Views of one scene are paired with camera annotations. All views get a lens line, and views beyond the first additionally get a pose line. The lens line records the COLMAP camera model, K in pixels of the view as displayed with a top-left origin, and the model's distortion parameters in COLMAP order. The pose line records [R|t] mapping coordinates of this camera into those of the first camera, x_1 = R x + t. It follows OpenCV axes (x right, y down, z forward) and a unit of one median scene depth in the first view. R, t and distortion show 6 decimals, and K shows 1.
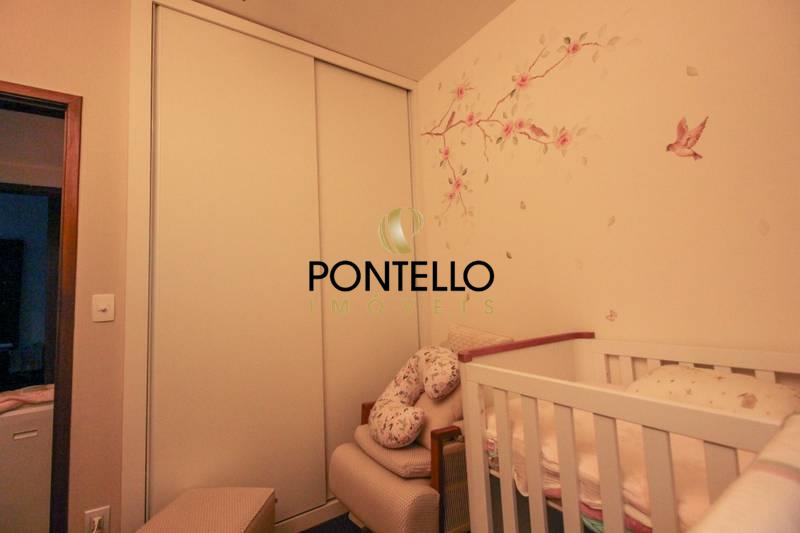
lens RADIAL K [[371.6, 0, 403.1], [0, 371.6, 261.1], [0, 0, 1]] dist [0.010686, -0.005645]
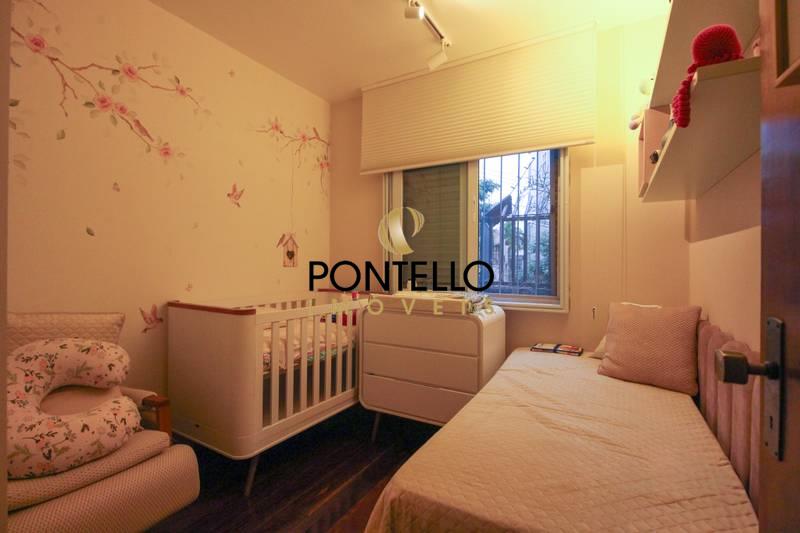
lens RADIAL K [[371.6, 0, 399.9], [0, 371.6, 265.6], [0, 0, 1]] dist [0.010686, -0.005645]
pose [[-0.436968, 0.038055, 0.898672, -0.946725], [-0.068761, 0.994768, -0.075558, 0.091565], [-0.896845, -0.094810, -0.432065, 0.720260]]
